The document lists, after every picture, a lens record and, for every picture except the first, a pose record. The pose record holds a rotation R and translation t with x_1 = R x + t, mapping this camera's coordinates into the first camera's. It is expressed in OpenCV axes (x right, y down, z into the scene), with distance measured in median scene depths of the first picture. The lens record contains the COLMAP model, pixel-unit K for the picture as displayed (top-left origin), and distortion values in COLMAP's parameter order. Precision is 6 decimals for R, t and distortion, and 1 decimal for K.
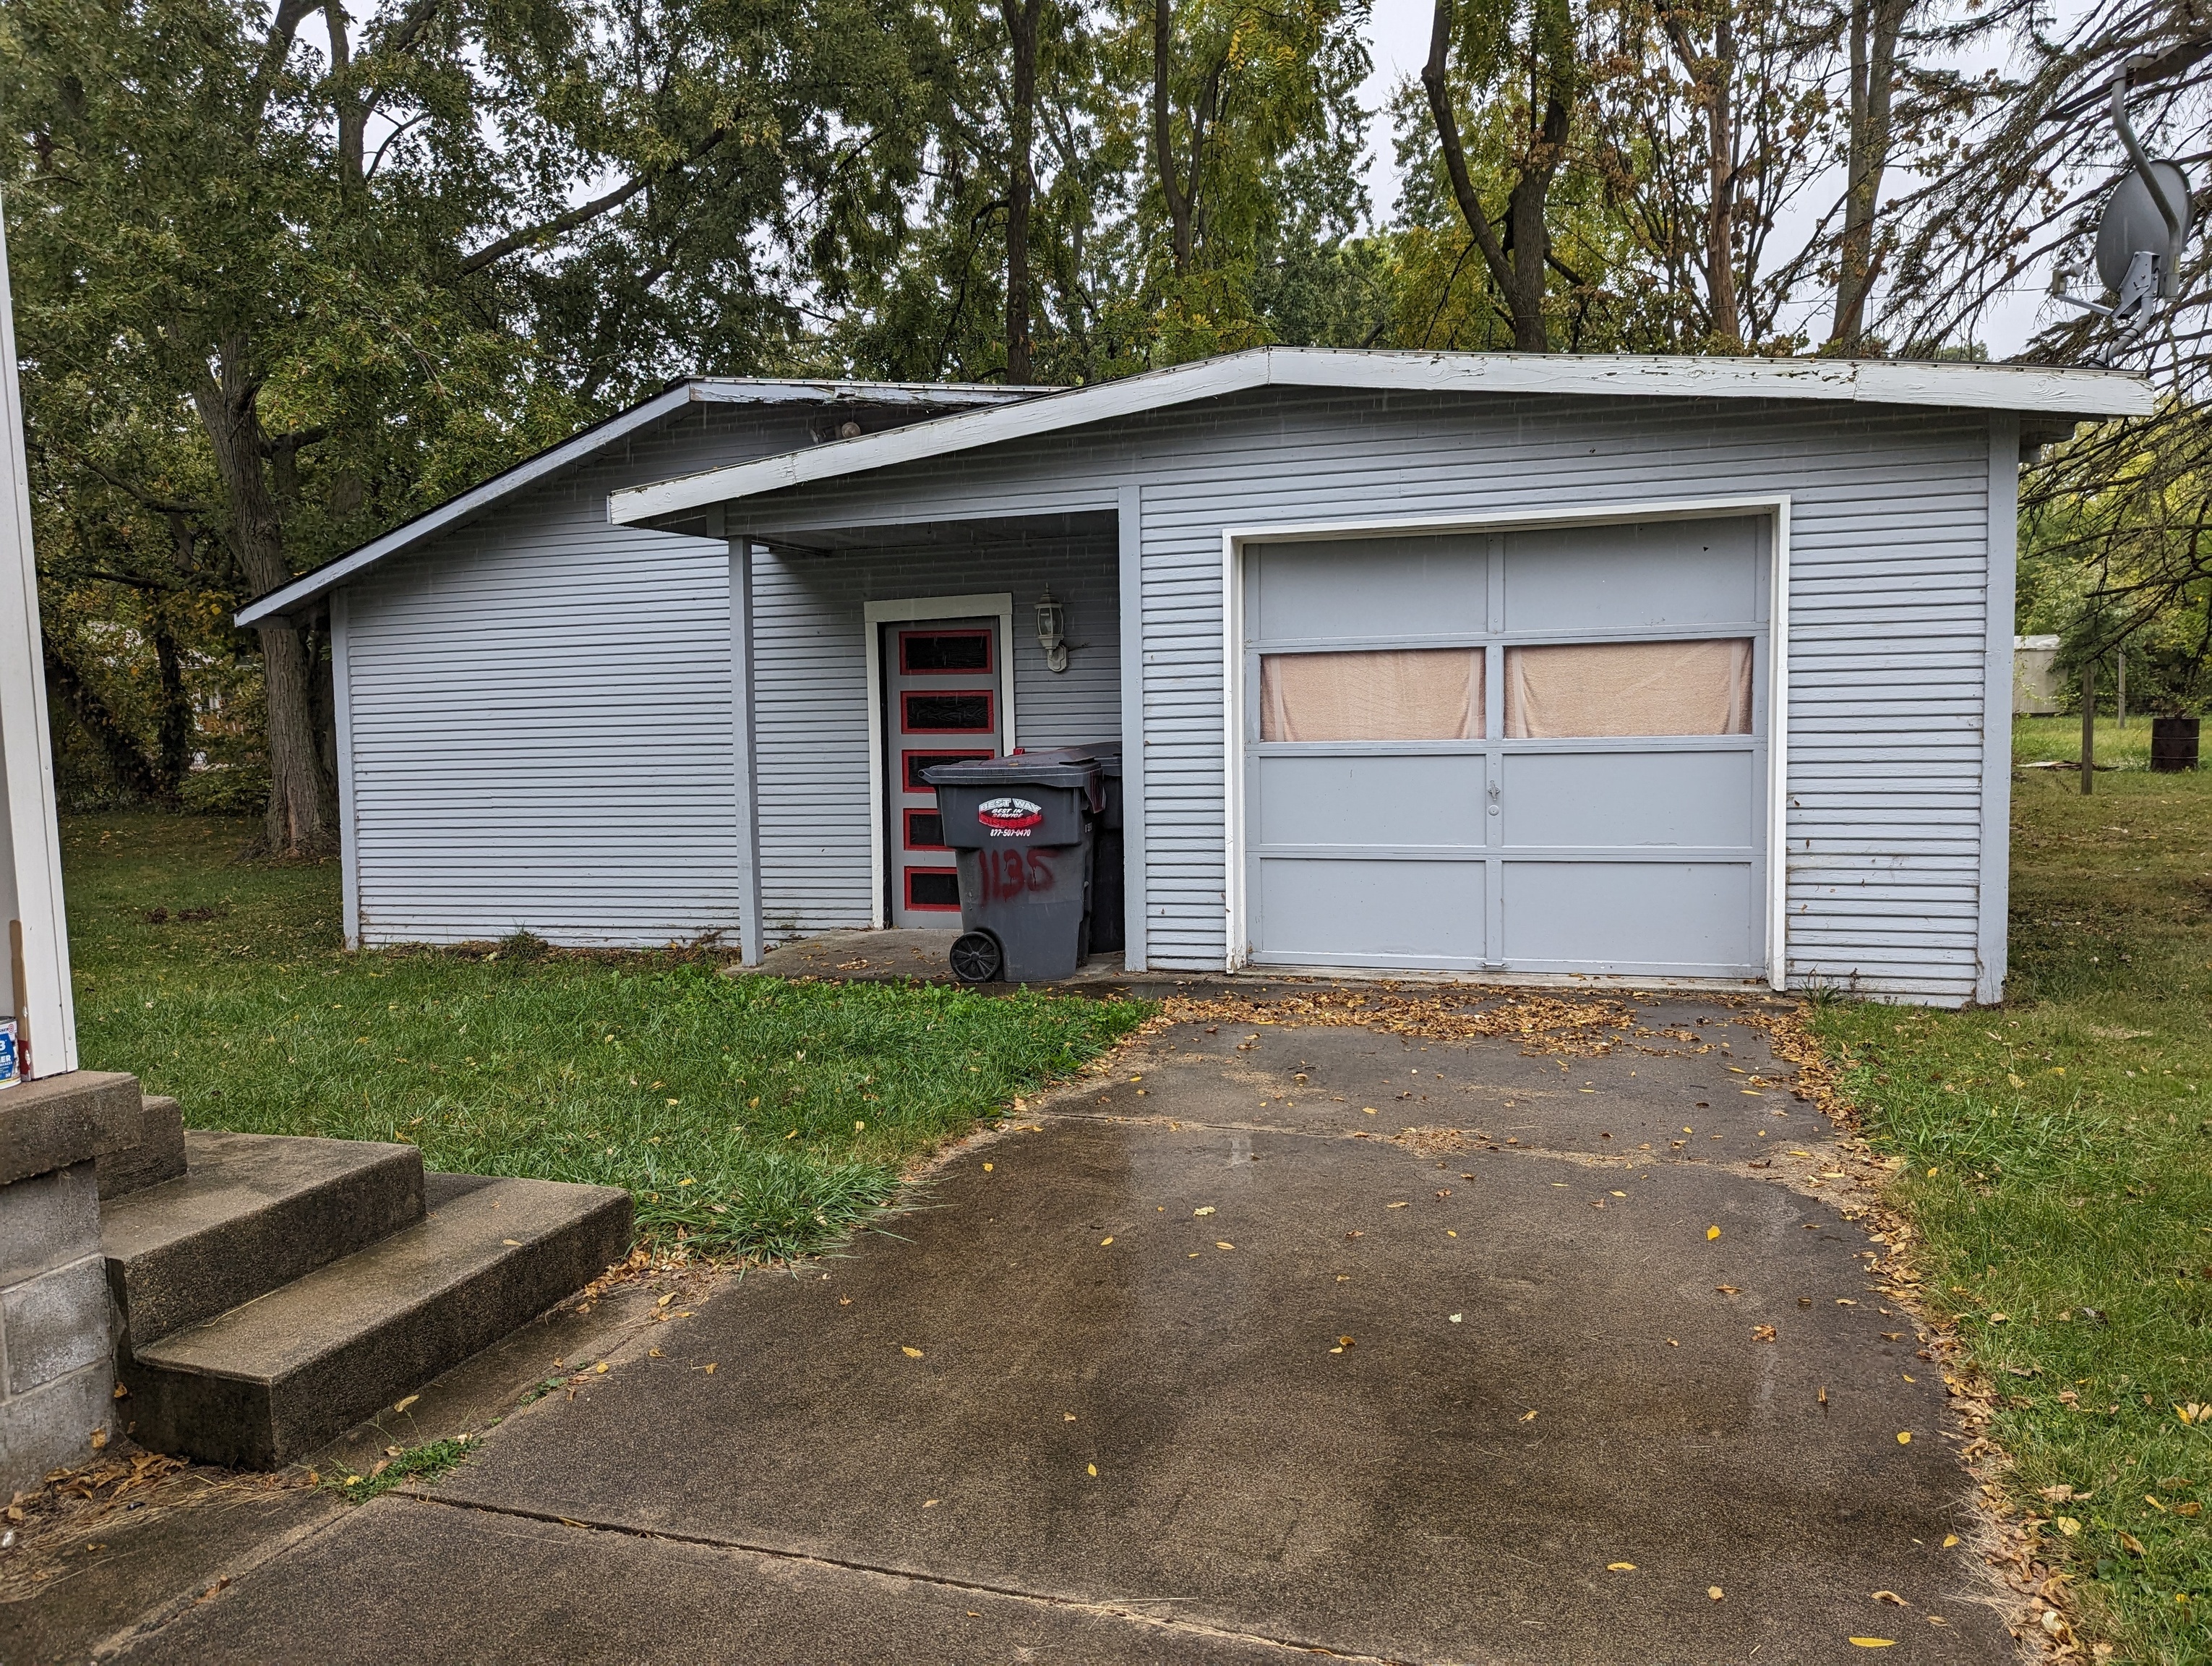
lens RADIAL K [[1548.9, 0, 1106.0], [0, 1548.9, 833.0], [0, 0, 1]] dist [0.069470, 0.000197]
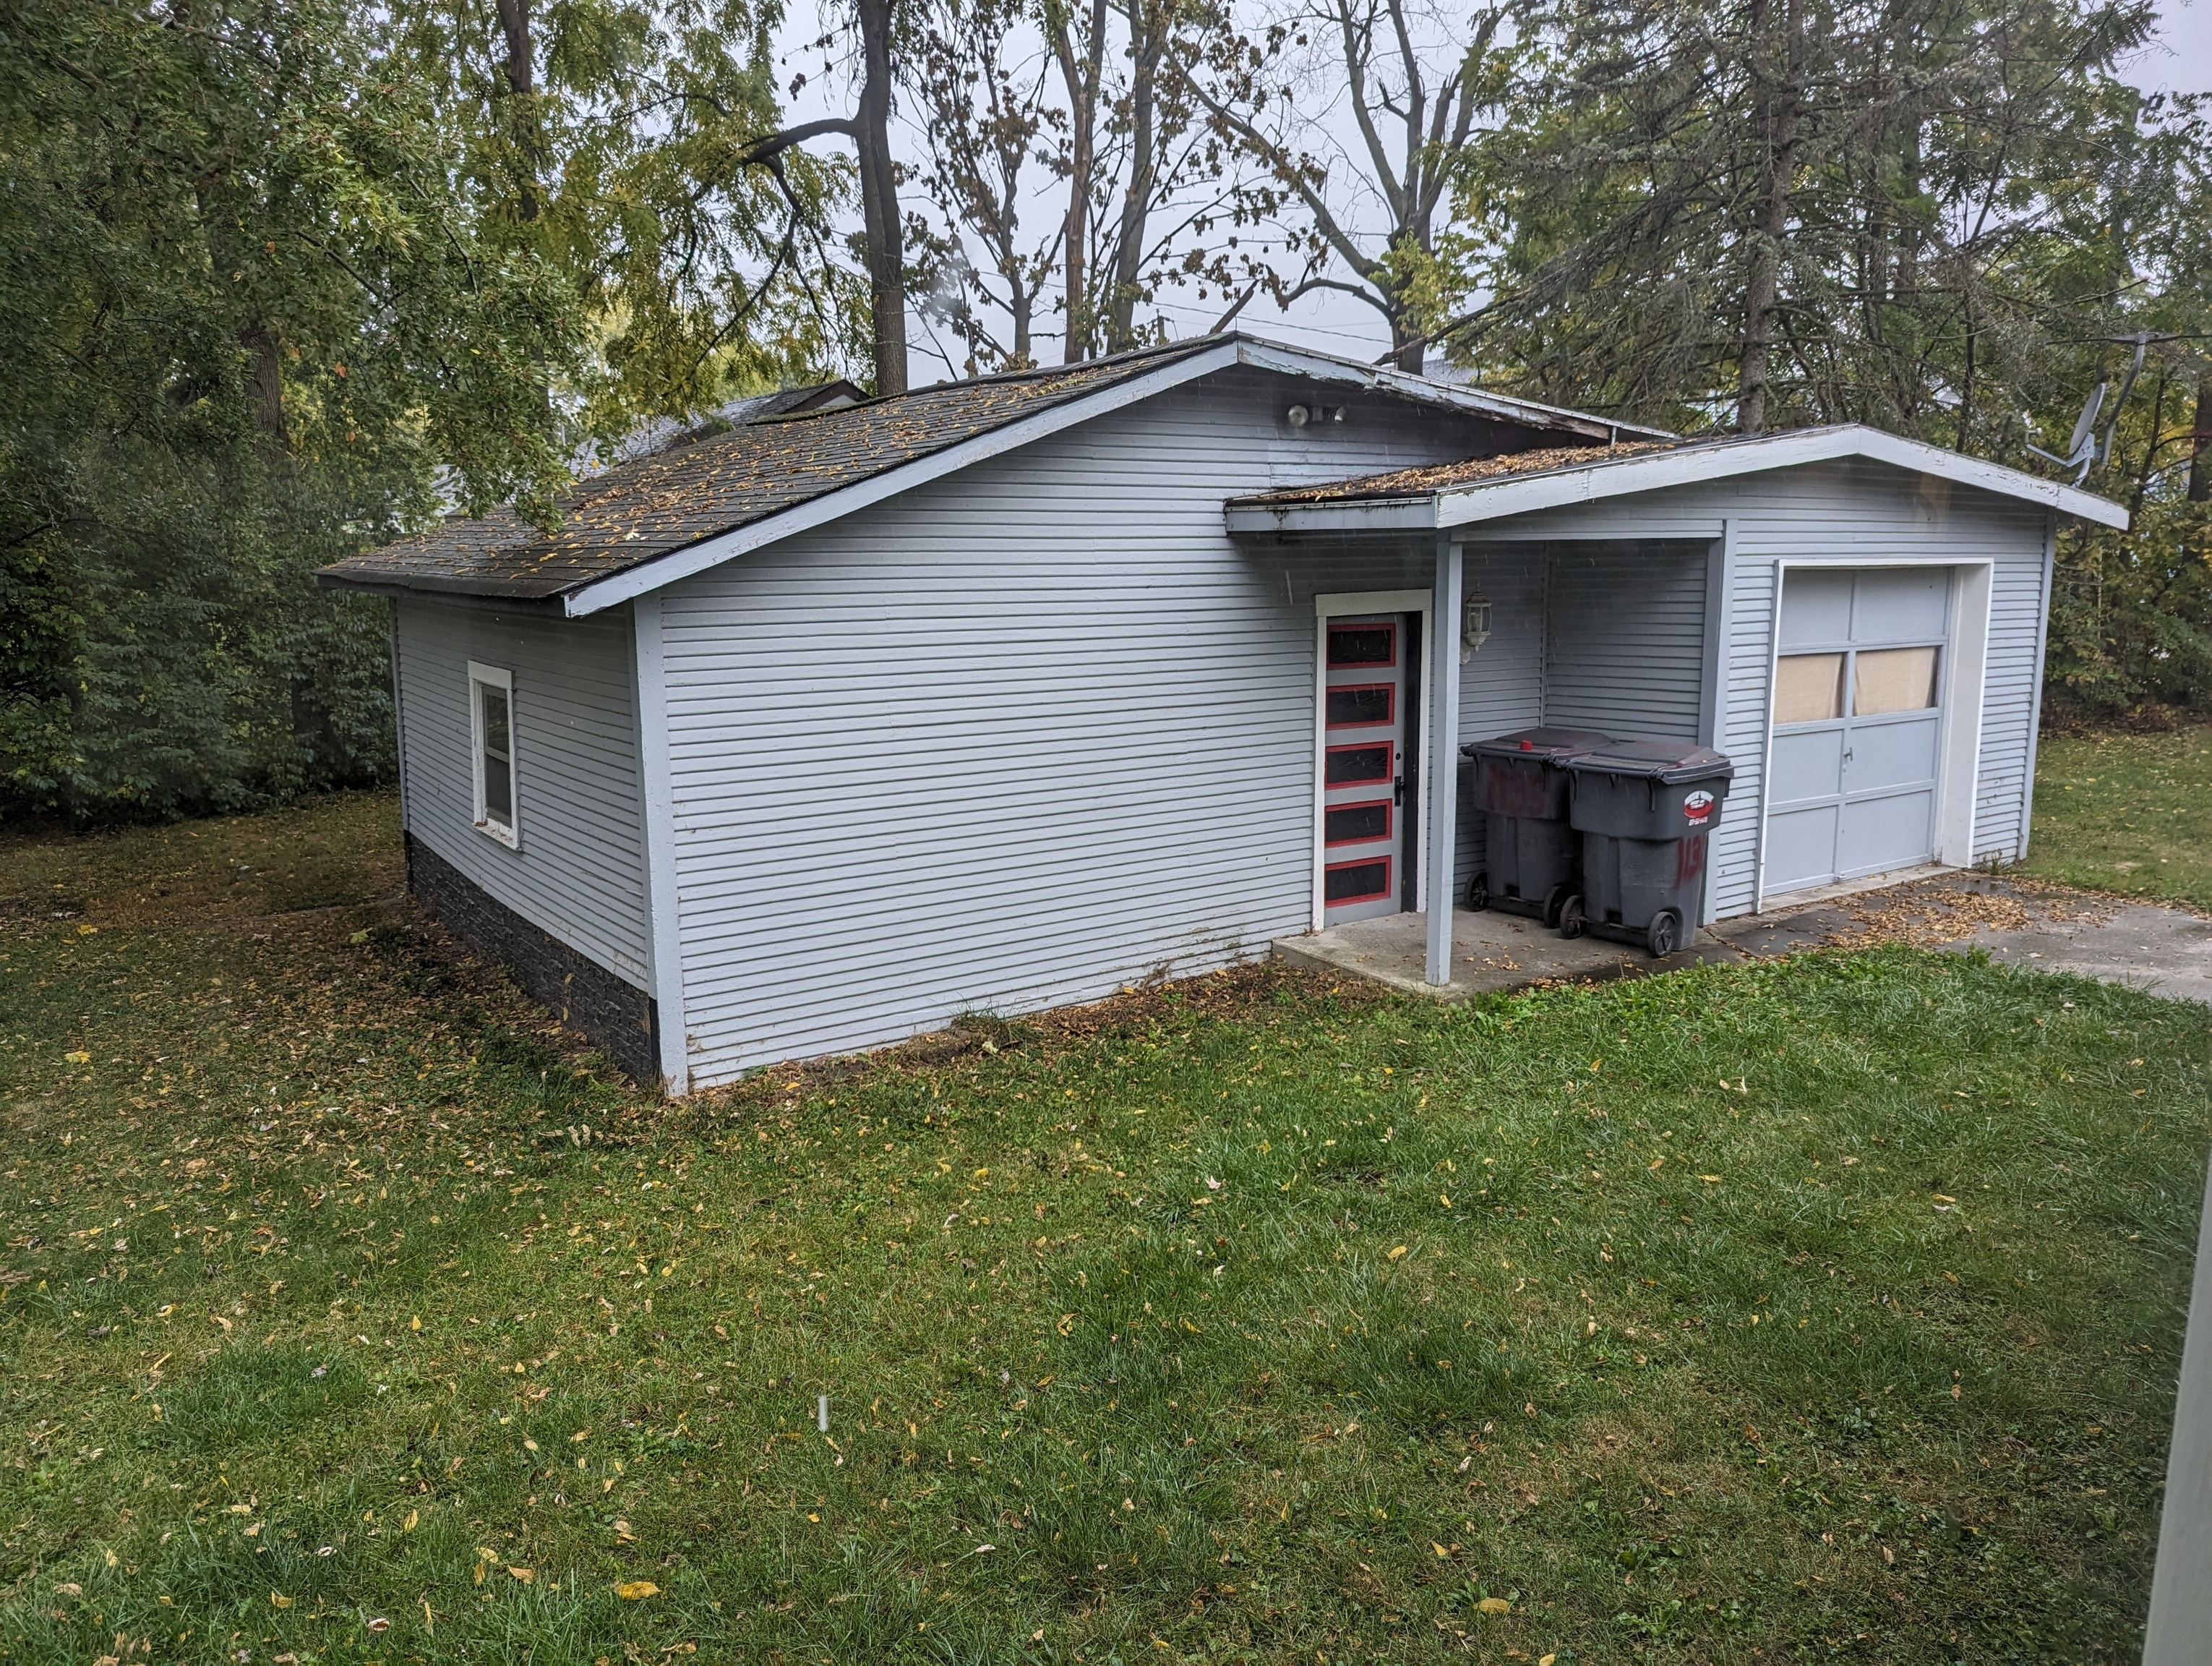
lens RADIAL K [[1548.9, 0, 1106.0], [0, 1548.9, 833.0], [0, 0, 1]] dist [0.069470, 0.000197]
pose [[0.608322, -0.114424, 0.785399, -1.229325], [0.053735, 0.993220, 0.103082, -0.133168], [-0.791869, -0.020503, 0.610346, 0.634929]]
